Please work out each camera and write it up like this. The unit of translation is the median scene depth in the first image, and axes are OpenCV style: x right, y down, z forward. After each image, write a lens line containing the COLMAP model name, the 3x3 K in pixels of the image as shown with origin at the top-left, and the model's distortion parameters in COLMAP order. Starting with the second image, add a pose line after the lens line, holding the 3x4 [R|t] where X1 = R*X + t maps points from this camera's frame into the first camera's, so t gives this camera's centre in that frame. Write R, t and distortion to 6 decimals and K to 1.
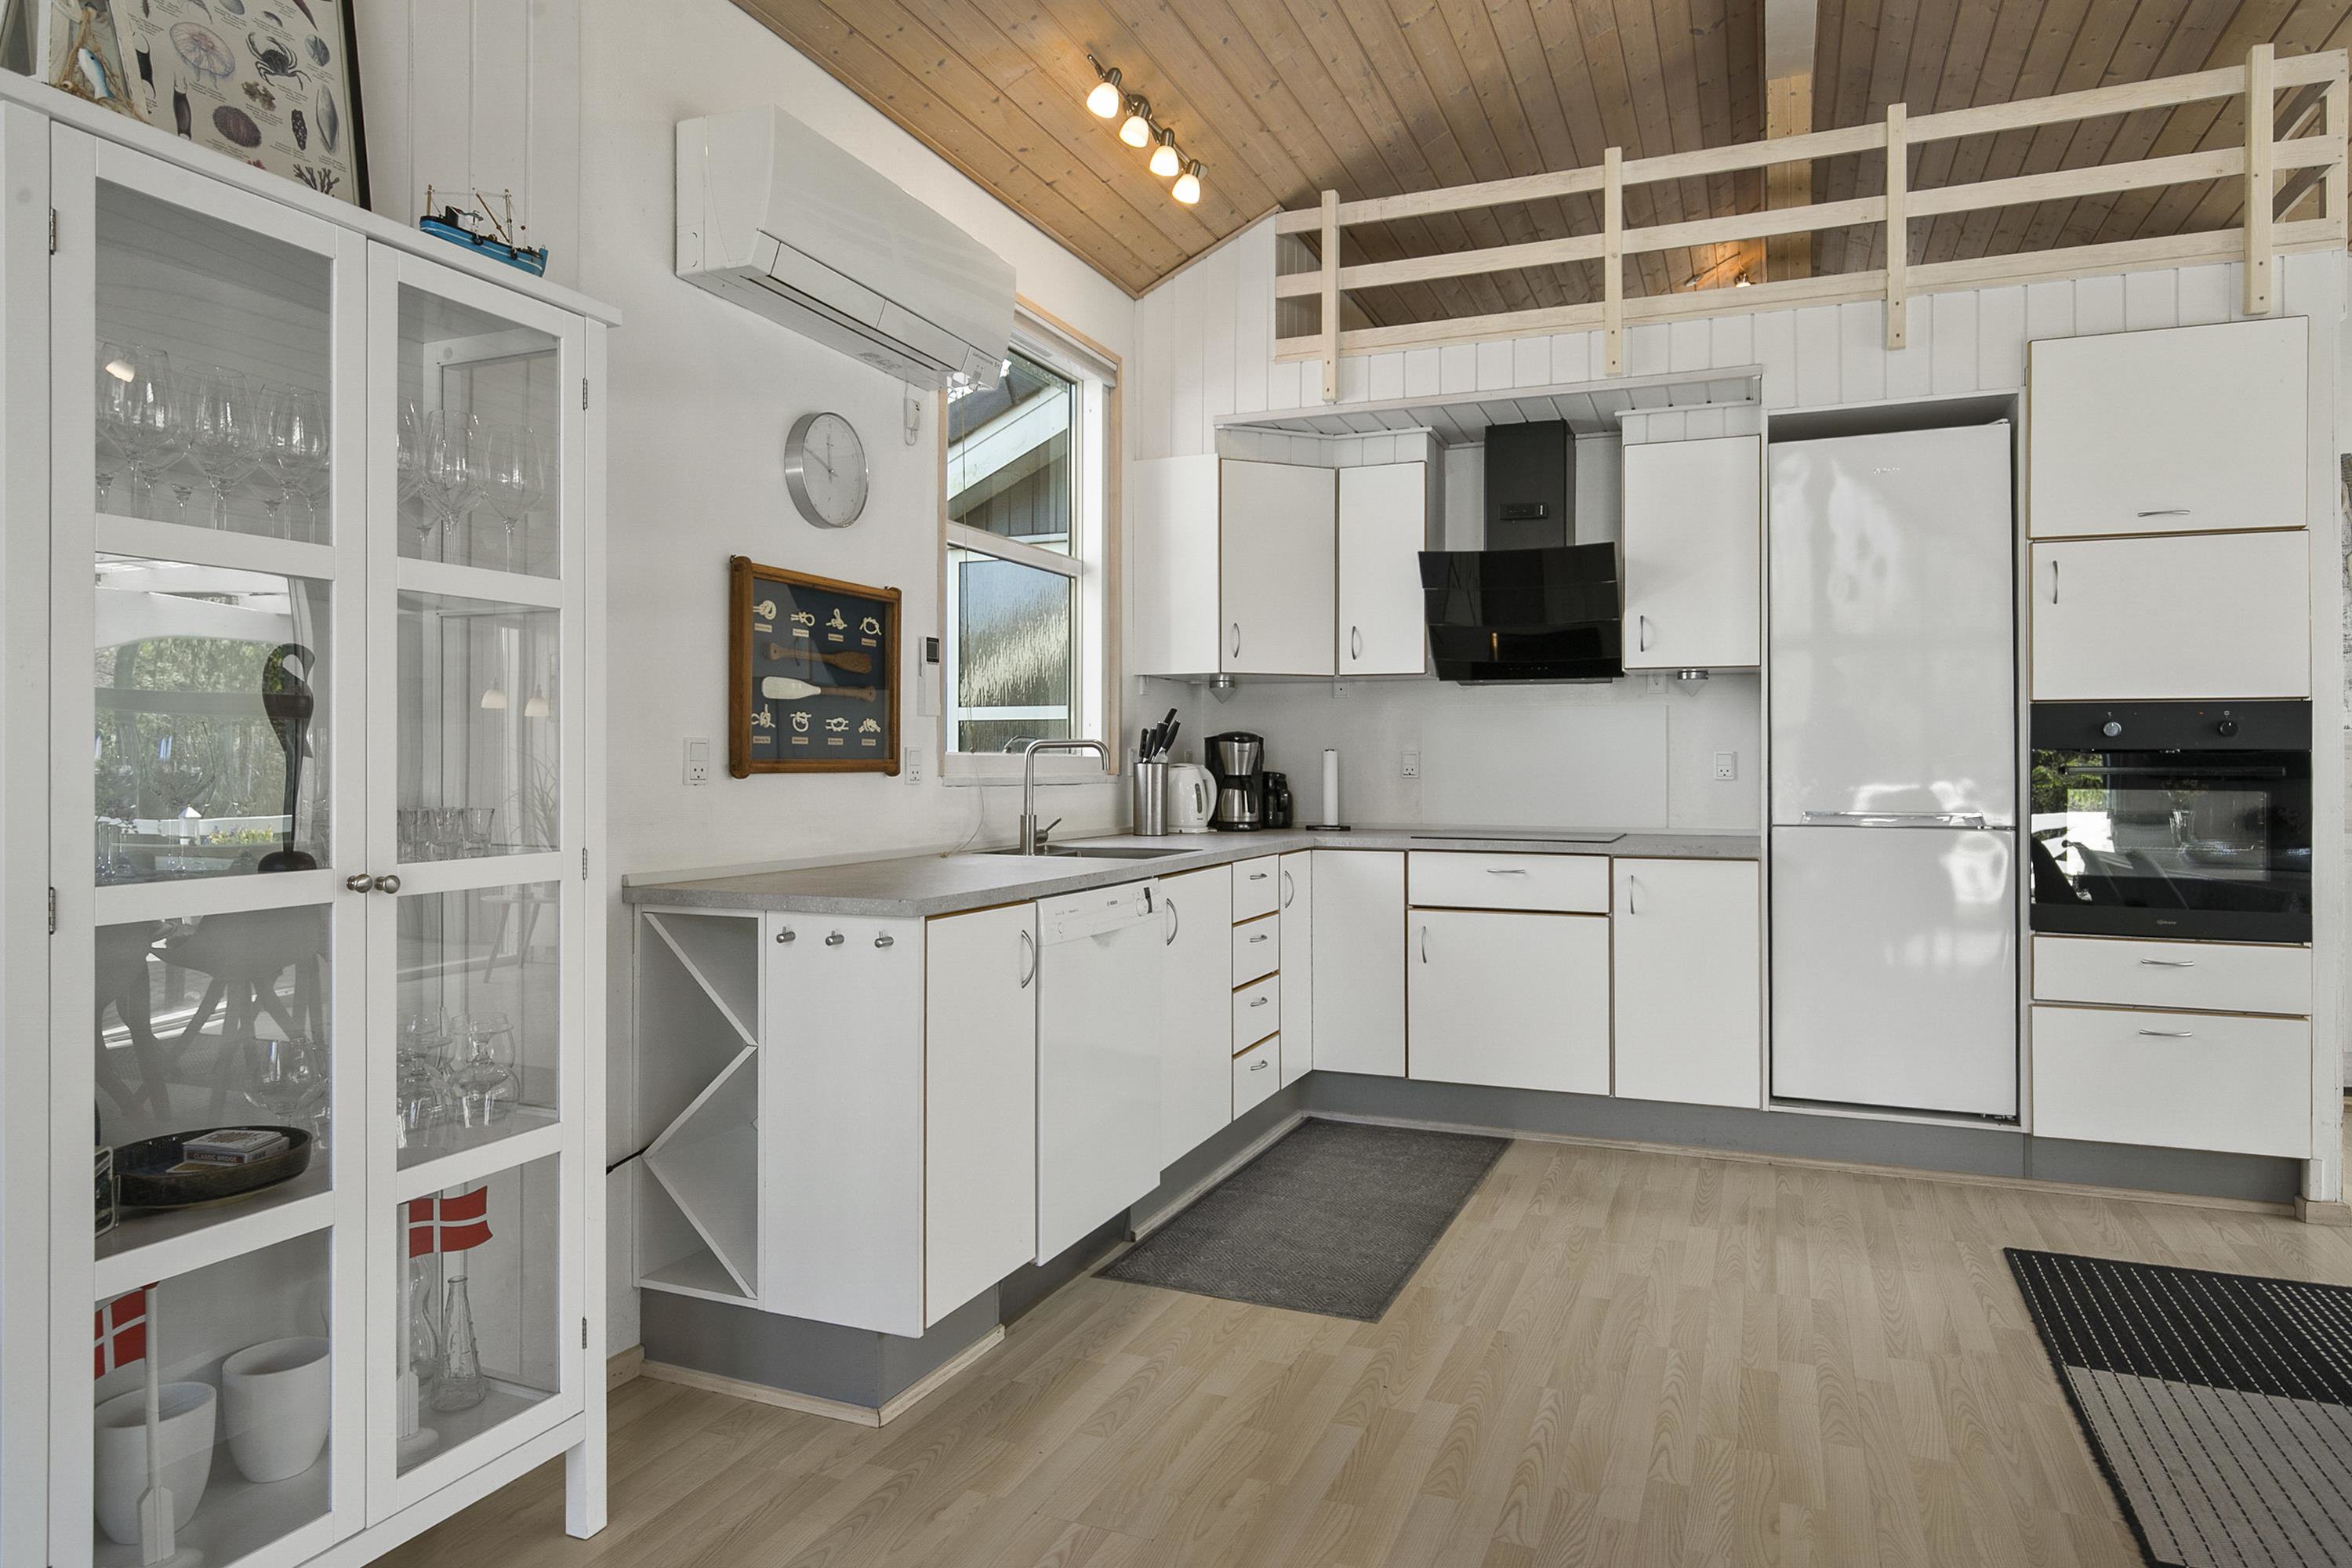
lens RADIAL K [[1412.3, 0, 1182.0], [0, 1412.3, 754.3], [0, 0, 1]] dist [-0.003457, 0.001843]
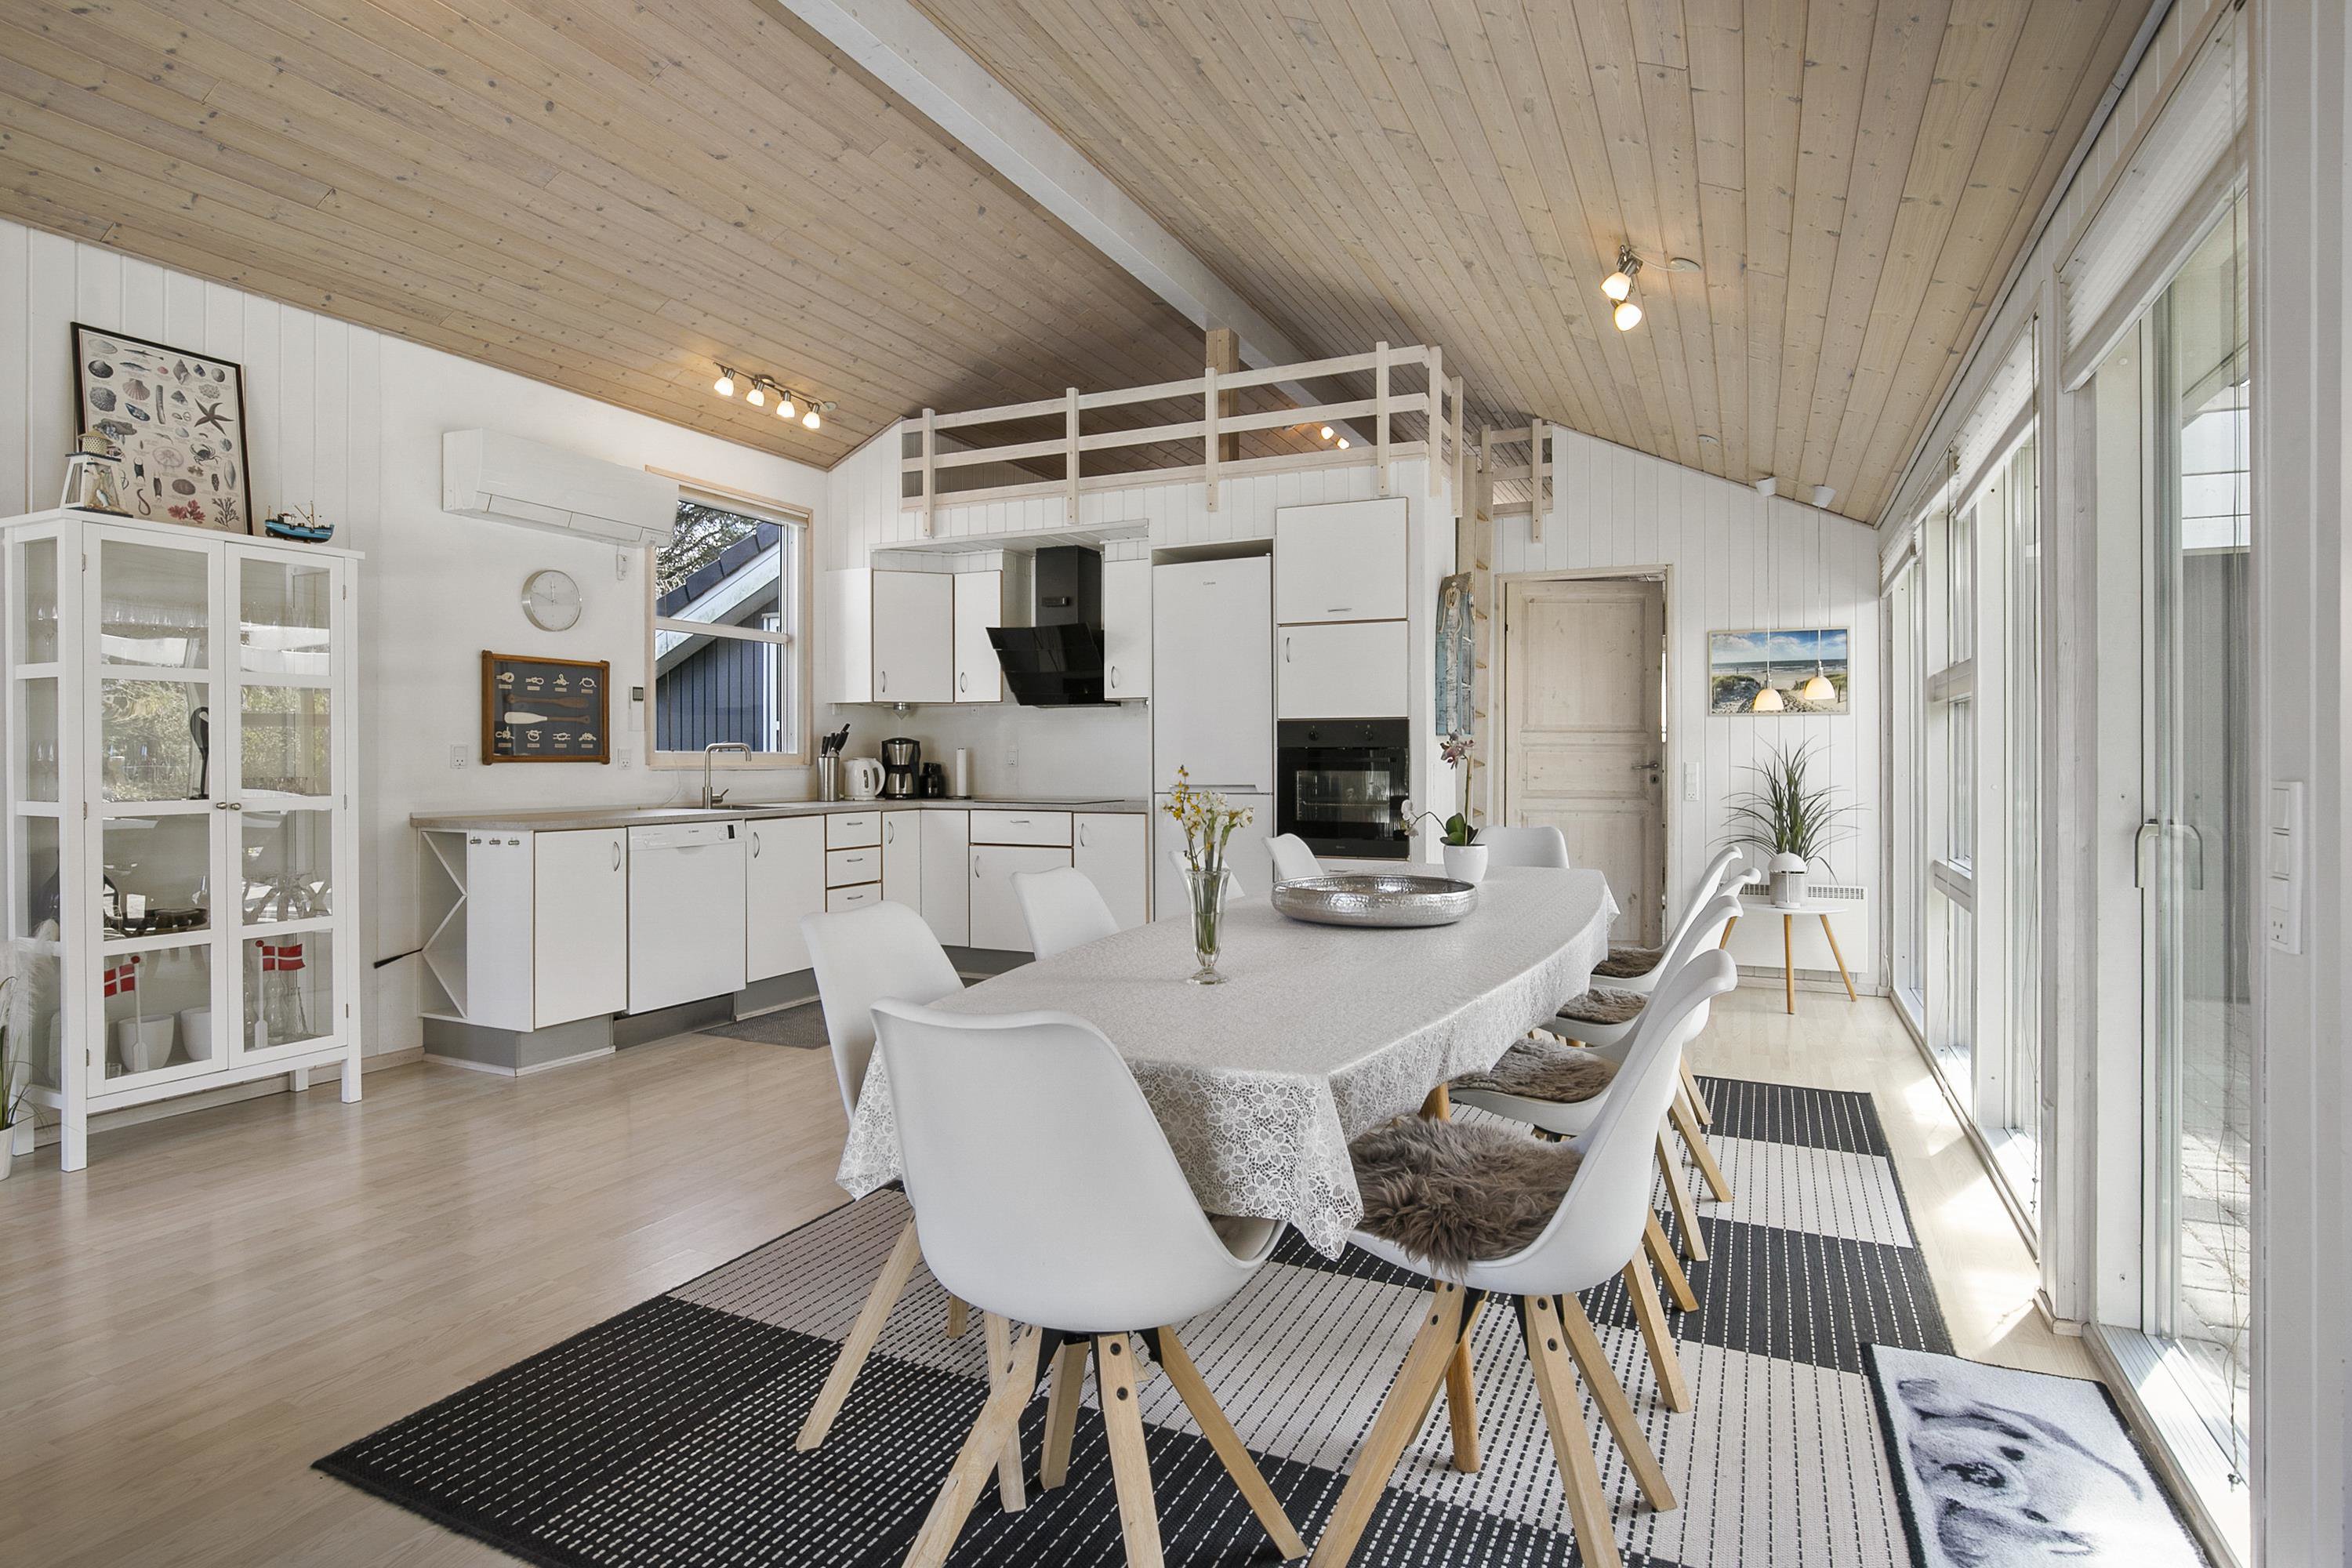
lens RADIAL K [[1215.9, 0, 1179.1], [0, 1215.9, 757.5], [0, 0, 1]] dist [-0.011163, 0.000496]
pose [[0.998936, -0.003131, -0.046019, 0.584273], [0.003344, 0.999984, 0.004551, 0.001807], [0.046004, -0.004700, 0.998930, -0.507171]]
